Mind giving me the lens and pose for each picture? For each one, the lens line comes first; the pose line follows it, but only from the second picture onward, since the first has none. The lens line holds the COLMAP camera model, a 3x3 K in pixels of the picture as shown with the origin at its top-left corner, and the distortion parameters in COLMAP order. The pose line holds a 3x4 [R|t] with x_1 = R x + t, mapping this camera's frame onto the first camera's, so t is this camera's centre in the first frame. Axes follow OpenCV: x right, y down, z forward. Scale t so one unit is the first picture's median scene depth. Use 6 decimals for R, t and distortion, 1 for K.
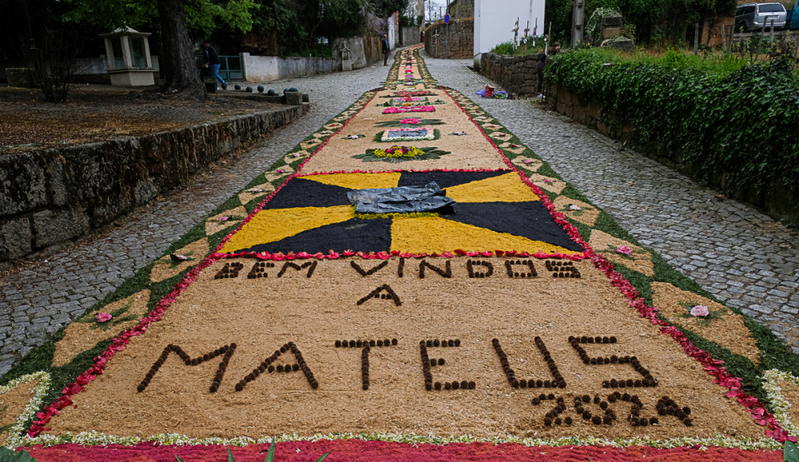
lens RADIAL K [[449.0, 0, 384.9], [0, 449.0, 232.3], [0, 0, 1]] dist [0.017697, -0.000053]
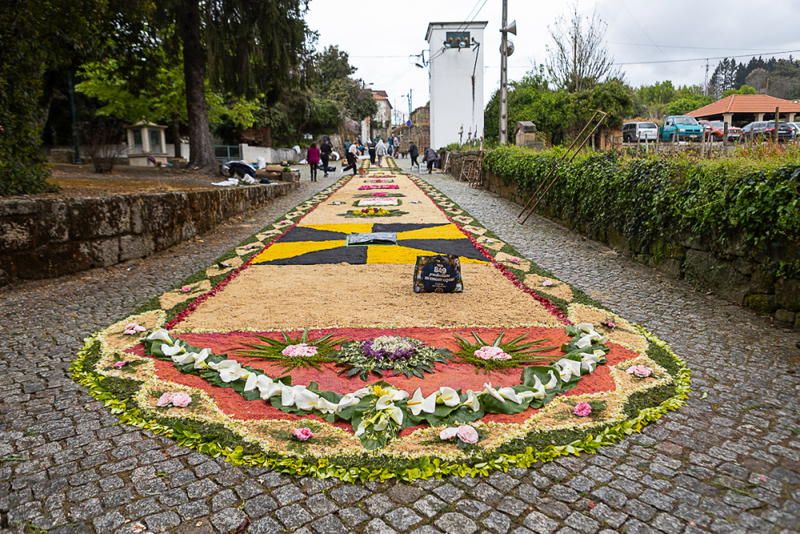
lens RADIAL K [[442.5, 0, 400.0], [0, 442.5, 267.0], [0, 0, 1]] dist [-0.000875, 0.000594]
pose [[0.995027, 0.001348, 0.099594, -0.017070], [0.011800, 0.991271, -0.131311, 0.168800], [-0.098902, 0.131834, 0.986326, -0.318622]]
